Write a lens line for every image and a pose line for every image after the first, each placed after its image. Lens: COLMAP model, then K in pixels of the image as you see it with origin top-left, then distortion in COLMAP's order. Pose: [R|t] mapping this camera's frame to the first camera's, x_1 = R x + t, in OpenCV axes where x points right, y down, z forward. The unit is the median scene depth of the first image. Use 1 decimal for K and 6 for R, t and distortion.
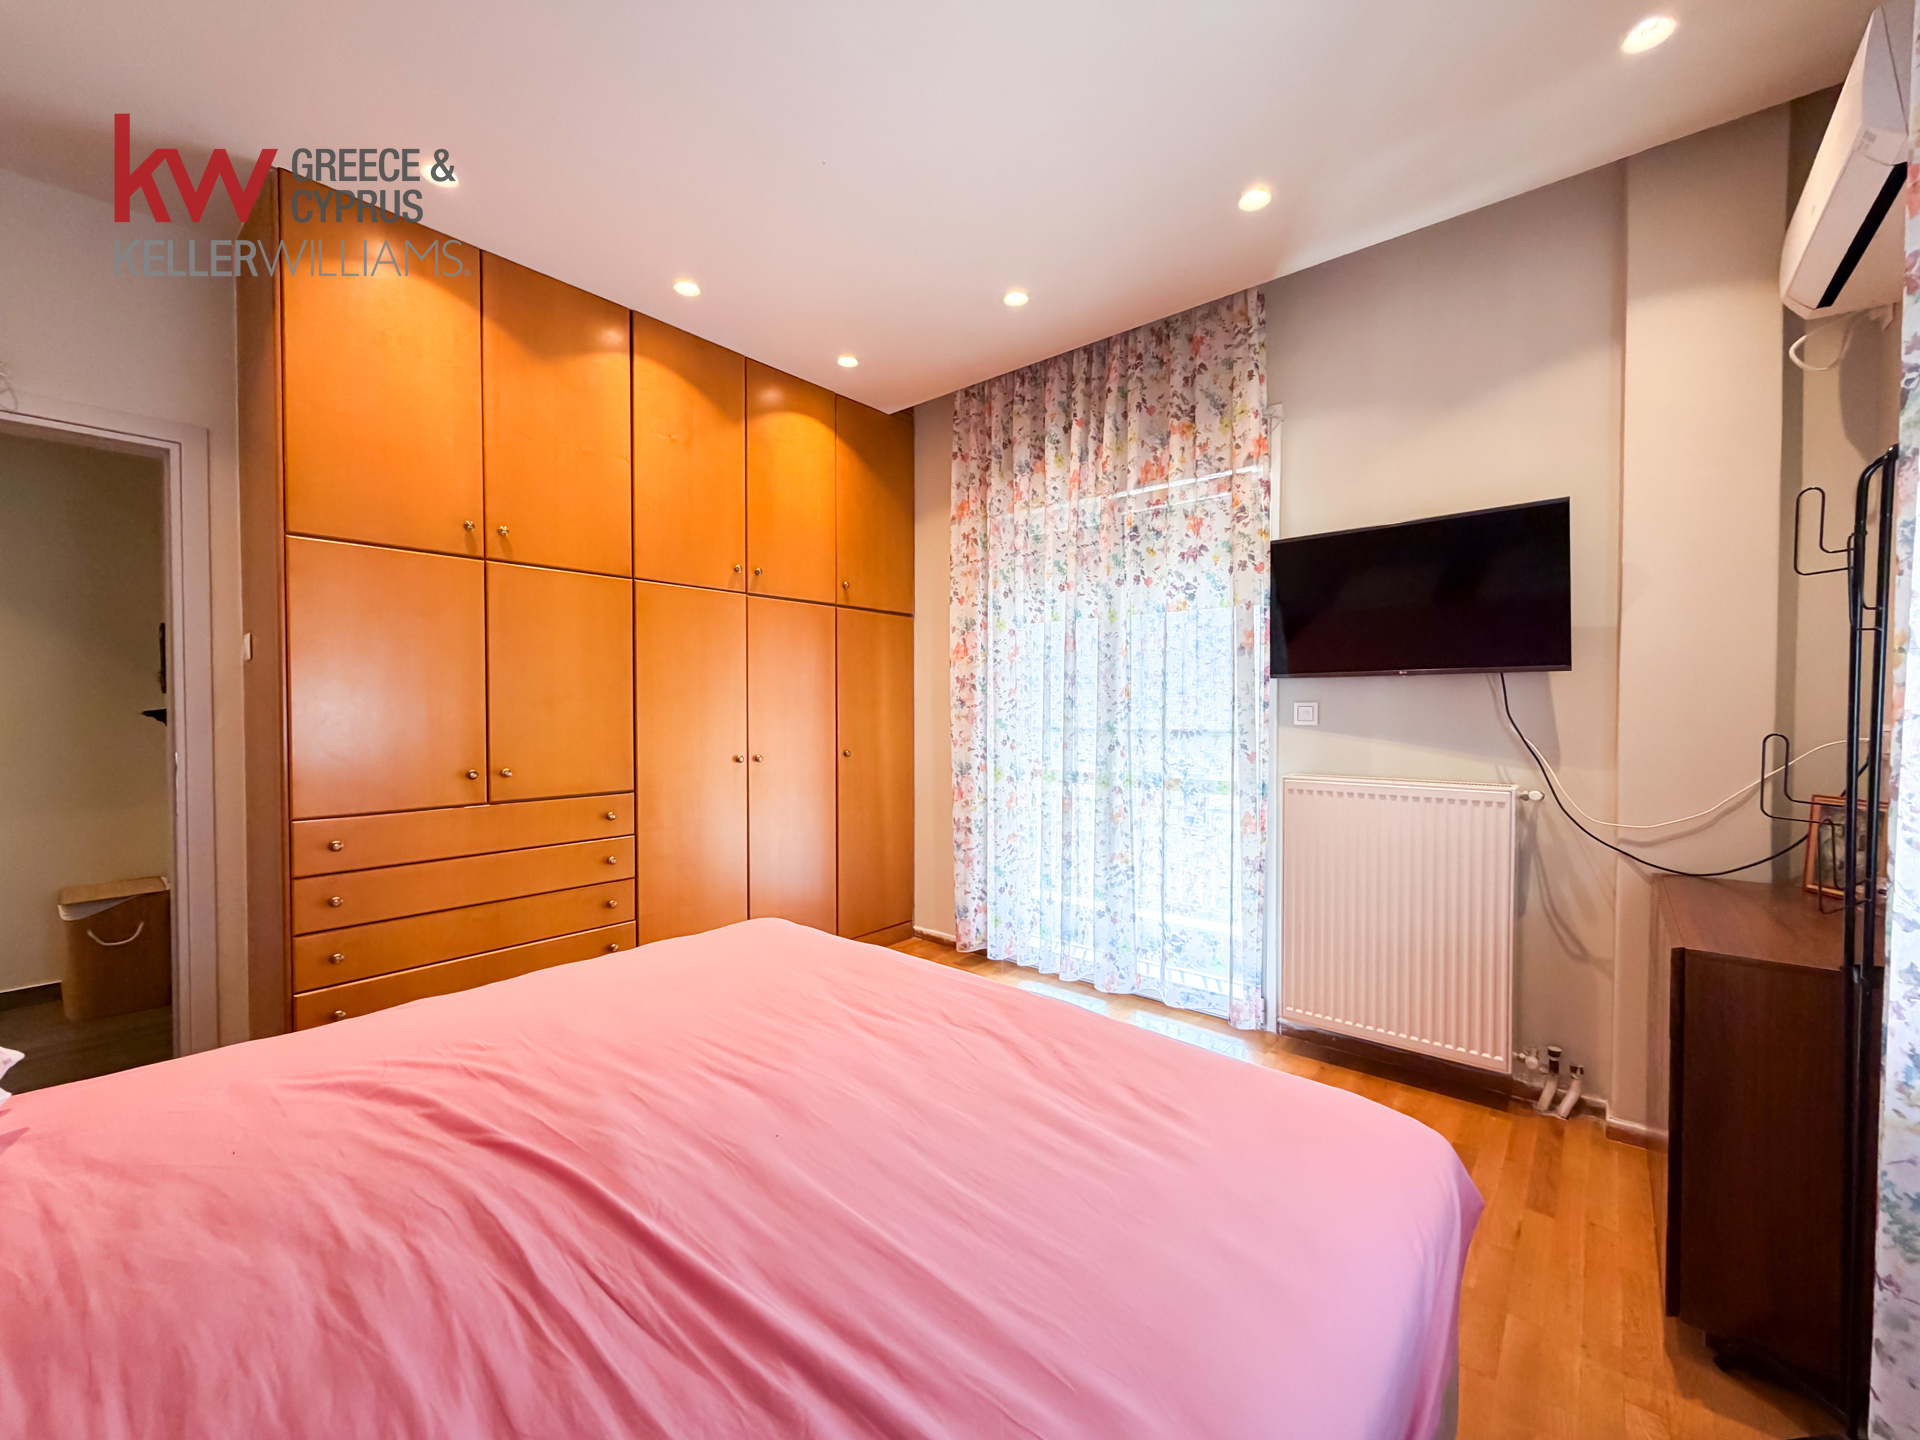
lens RADIAL K [[778.2, 0, 956.4], [0, 778.2, 720.6], [0, 0, 1]] dist [0.000169, 0.000101]
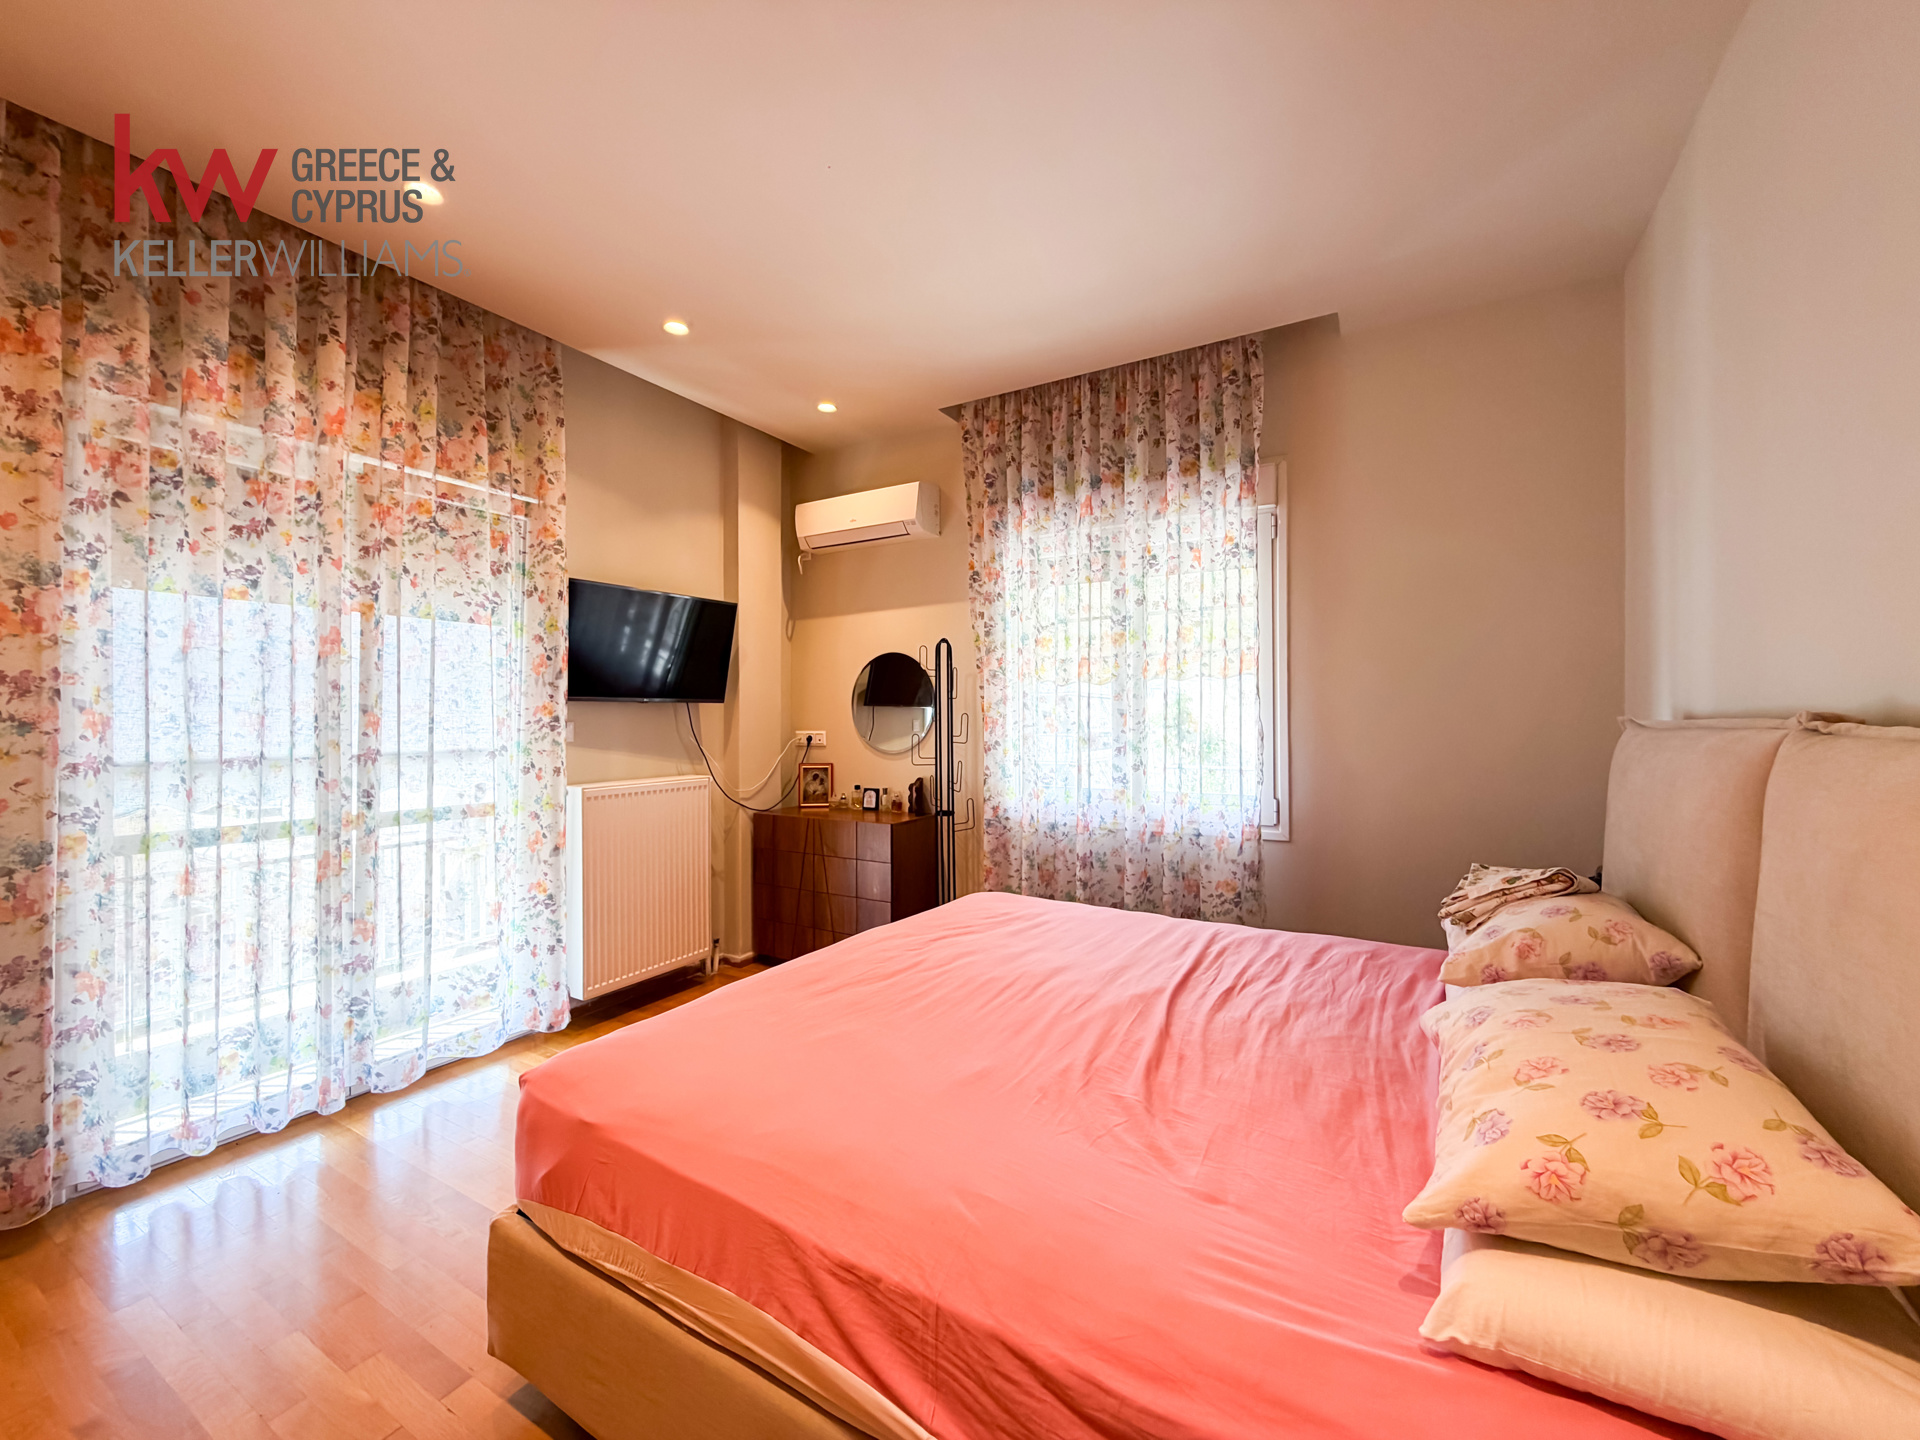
lens RADIAL K [[768.1, 0, 960.0], [0, 768.1, 720.0], [0, 0, 1]] dist [-0.000810, 0.000063]
pose [[-0.174299, -0.001282, 0.984692, -0.806837], [0.024982, 0.999672, 0.005724, -0.020088], [-0.984376, 0.025597, -0.174210, 0.671003]]
